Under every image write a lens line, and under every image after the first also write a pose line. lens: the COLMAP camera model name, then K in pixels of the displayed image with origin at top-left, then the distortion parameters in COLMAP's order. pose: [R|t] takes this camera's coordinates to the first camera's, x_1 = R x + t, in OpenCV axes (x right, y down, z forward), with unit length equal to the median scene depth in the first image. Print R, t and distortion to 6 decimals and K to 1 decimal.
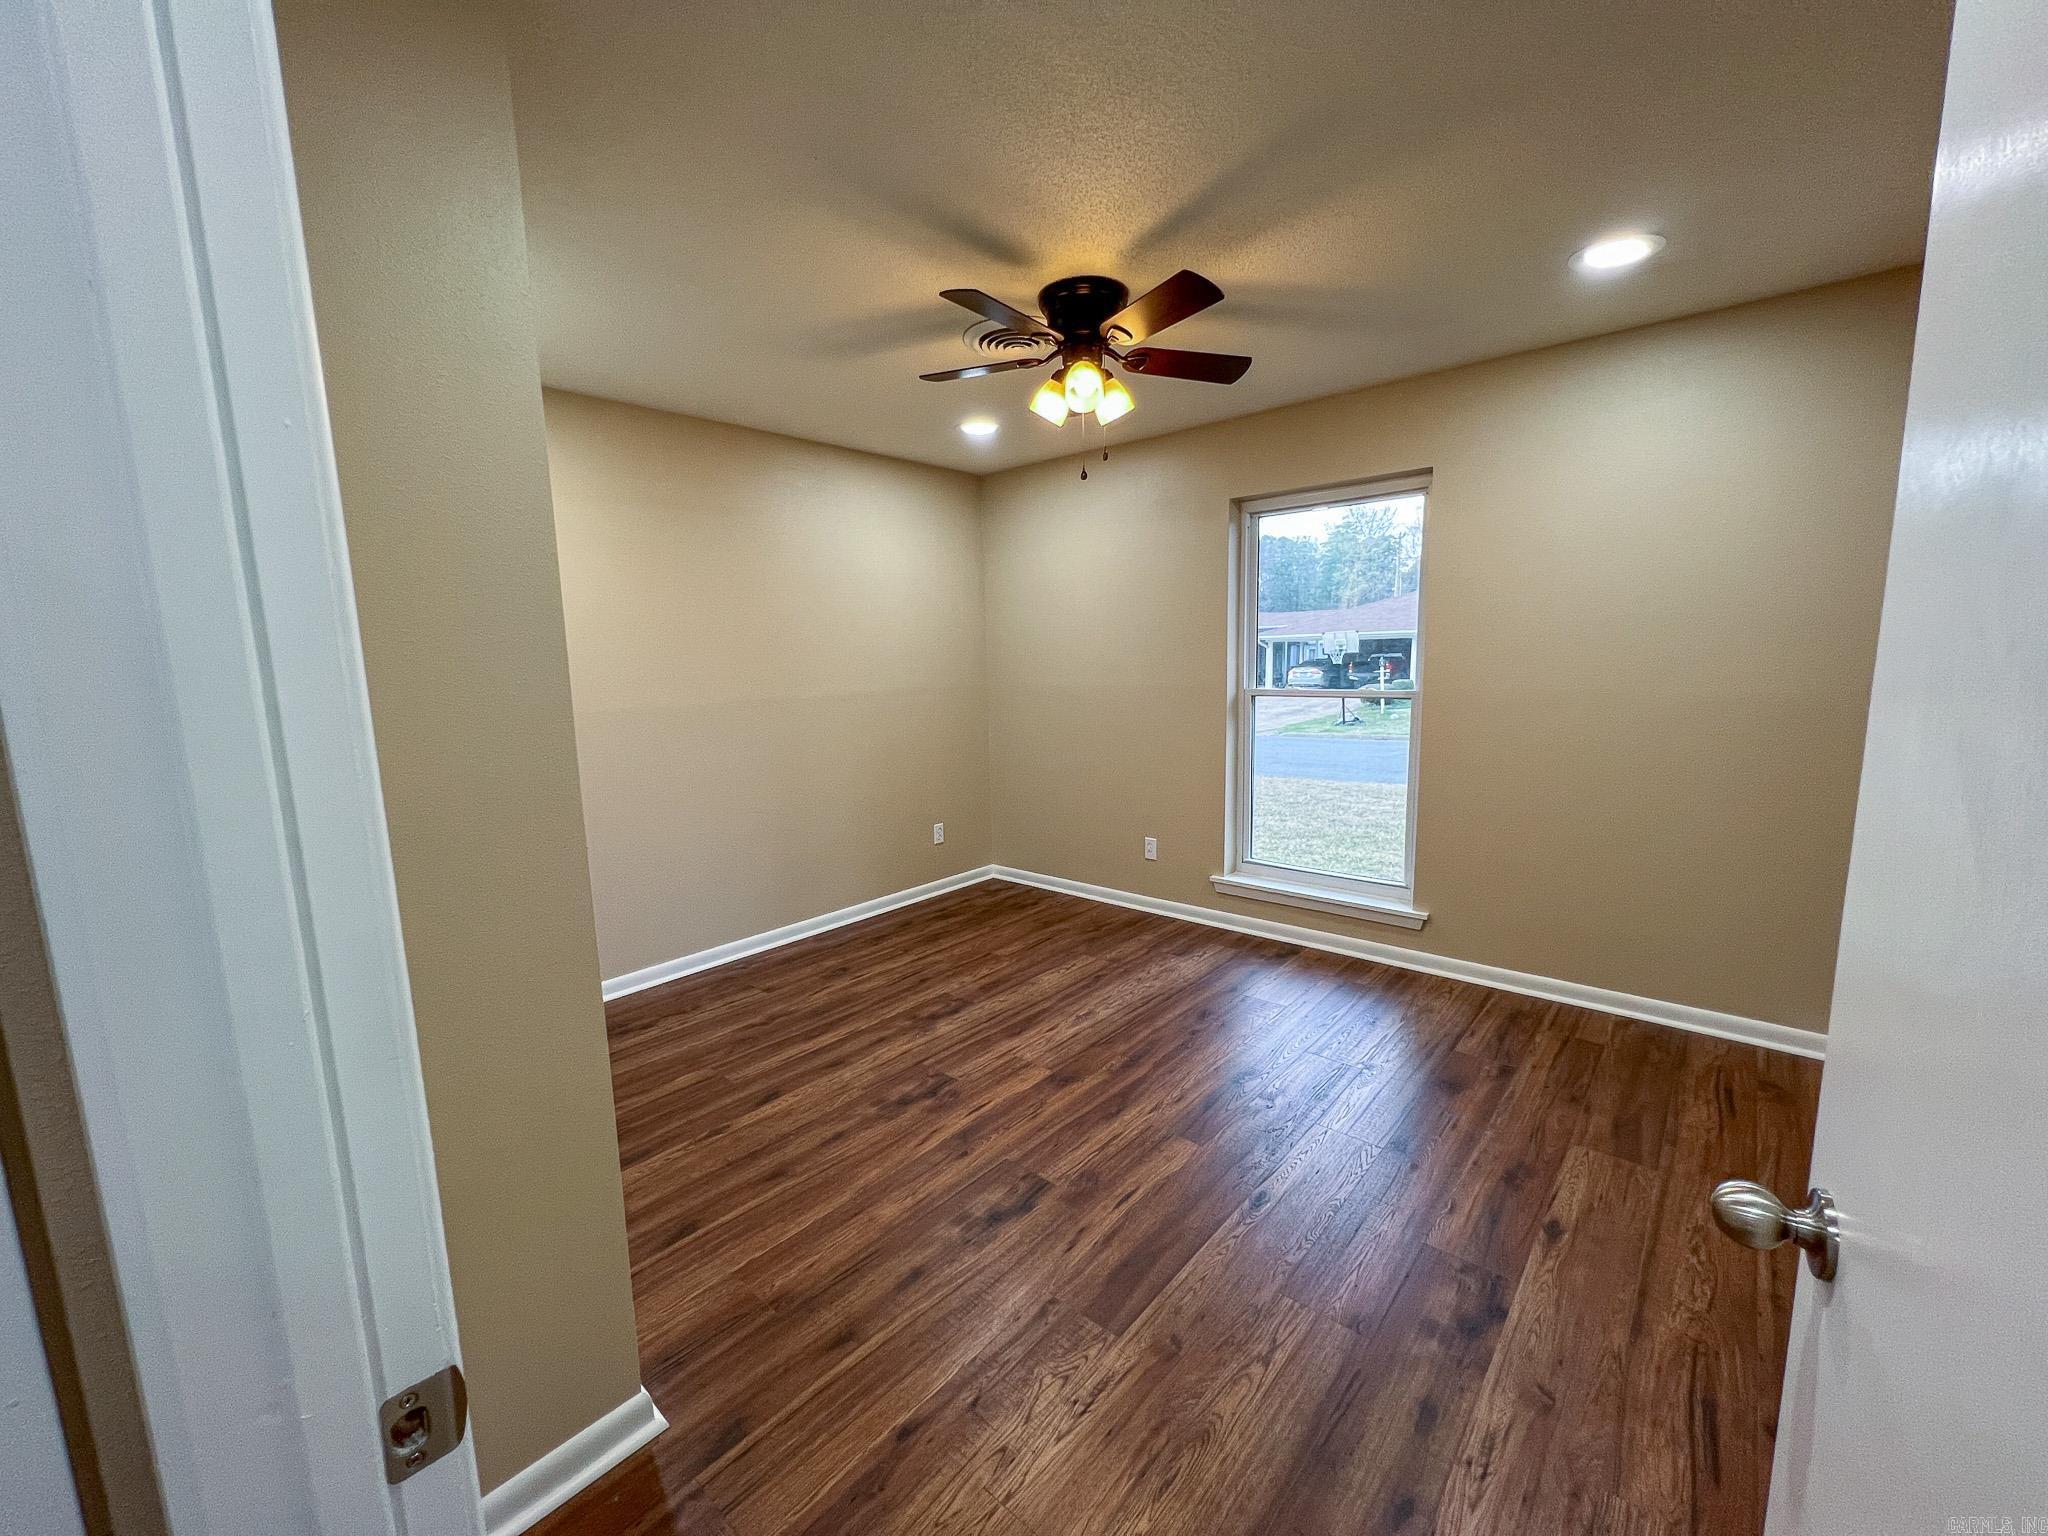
lens RADIAL K [[818.3, 0, 1025.8], [0, 818.3, 772.6], [0, 0, 1]] dist [-0.001573, -0.000145]
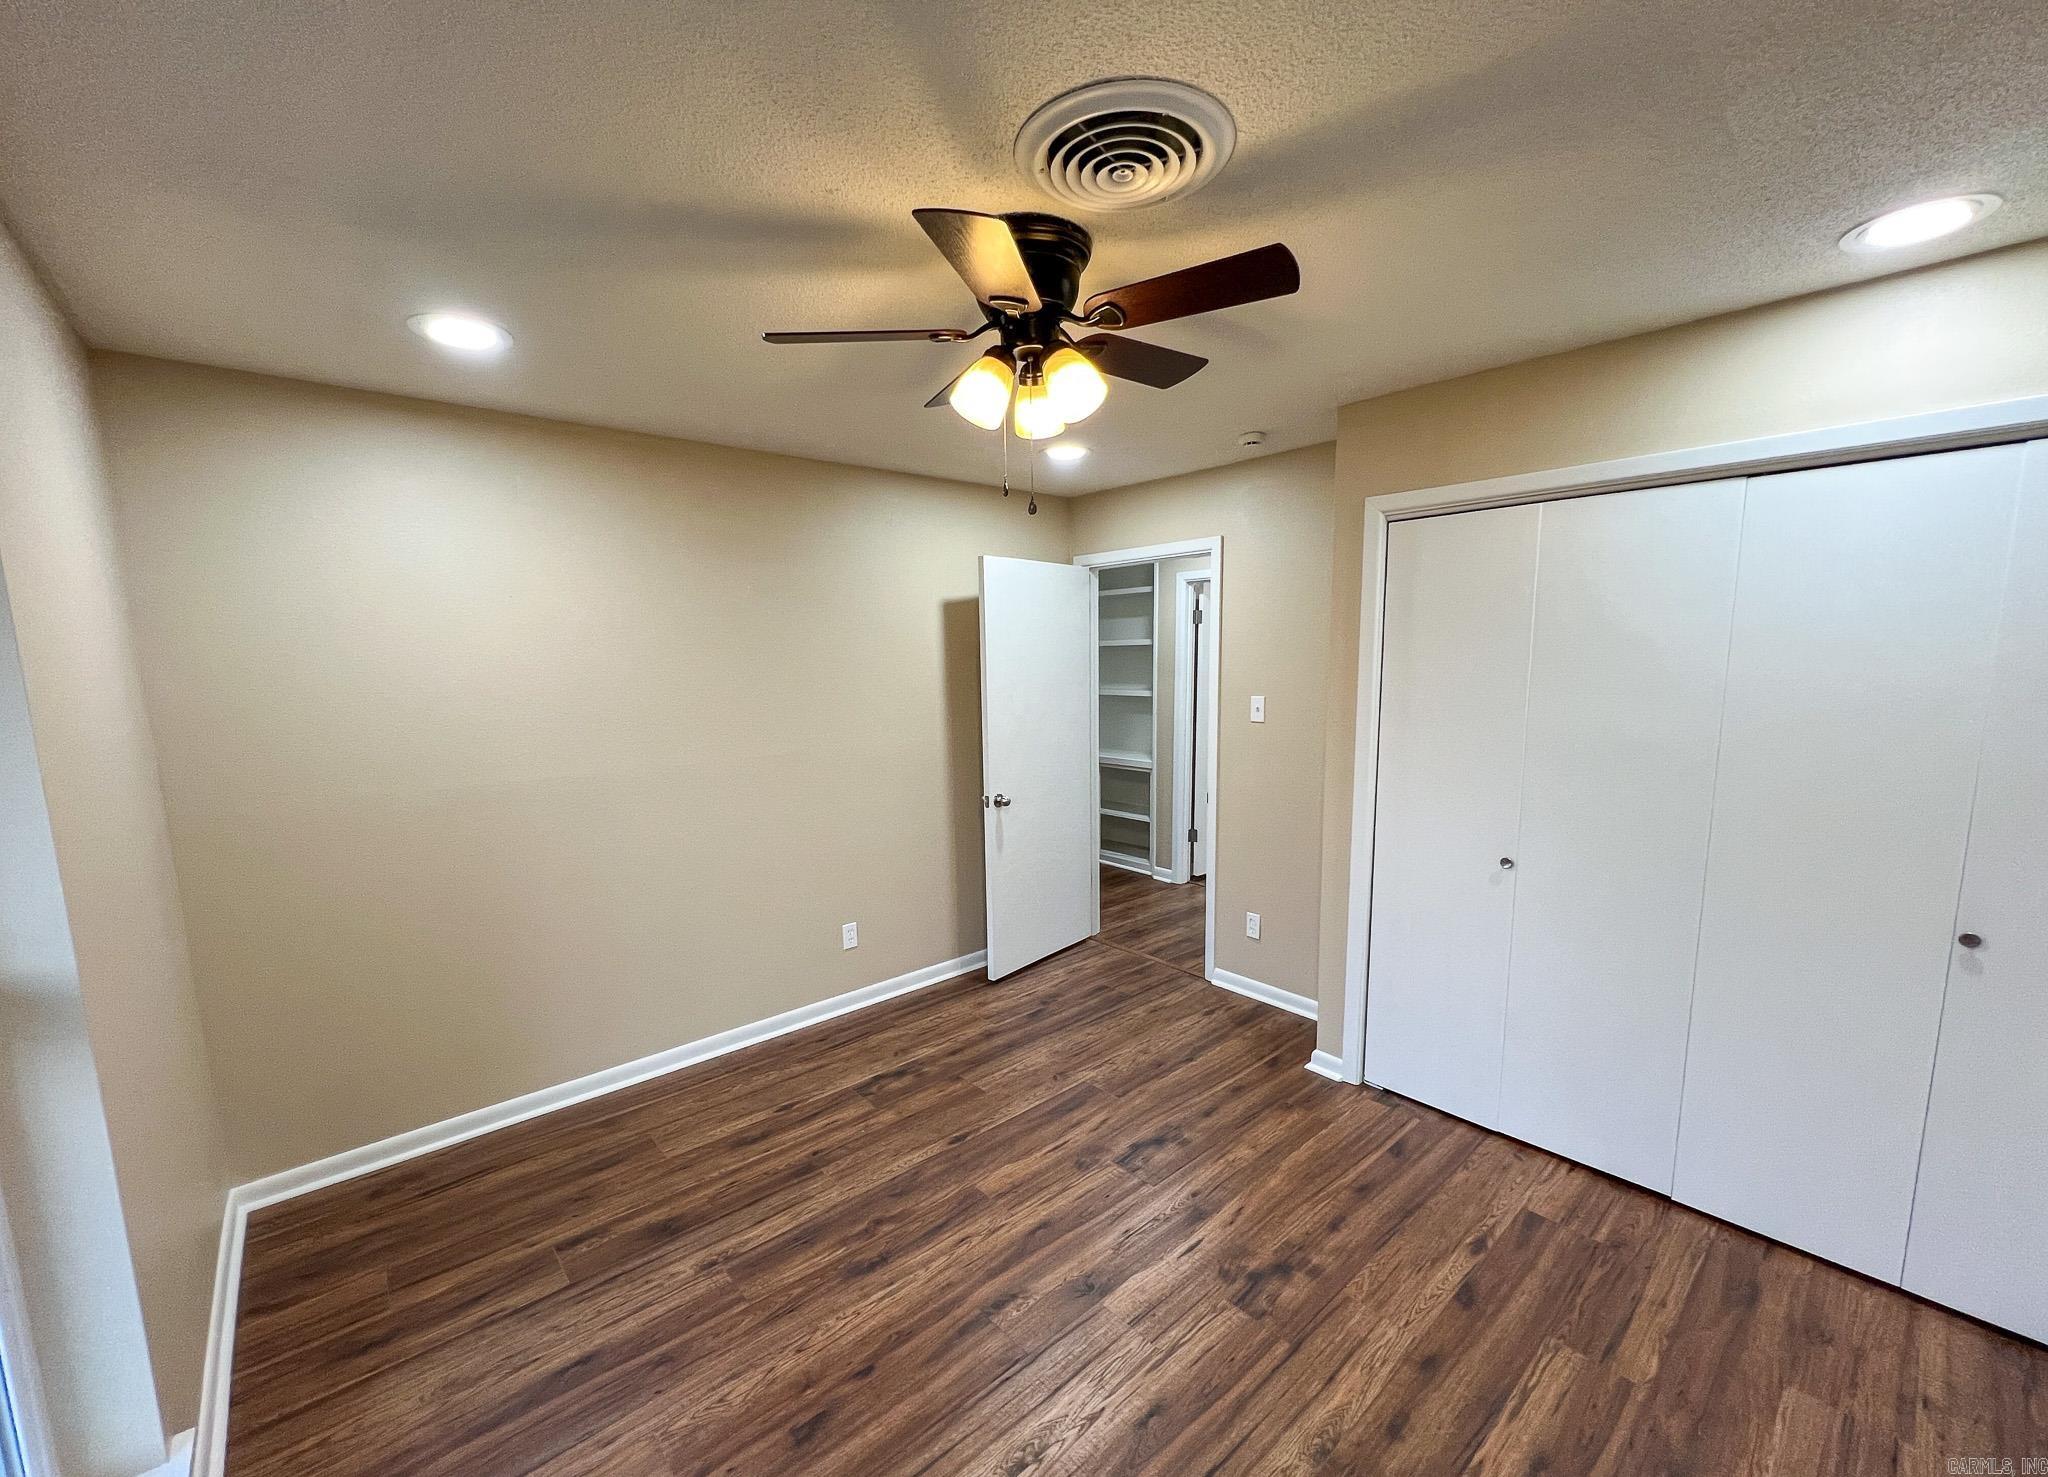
lens RADIAL K [[824.7, 0, 1023.4], [0, 824.7, 769.2], [0, 0, 1]] dist [0.000210, 0.000018]
pose [[-0.990907, 0.022731, 0.132617, -0.009260], [0.059028, 0.959155, 0.276654, -0.367407], [-0.120912, 0.281967, -0.951775, 1.842857]]
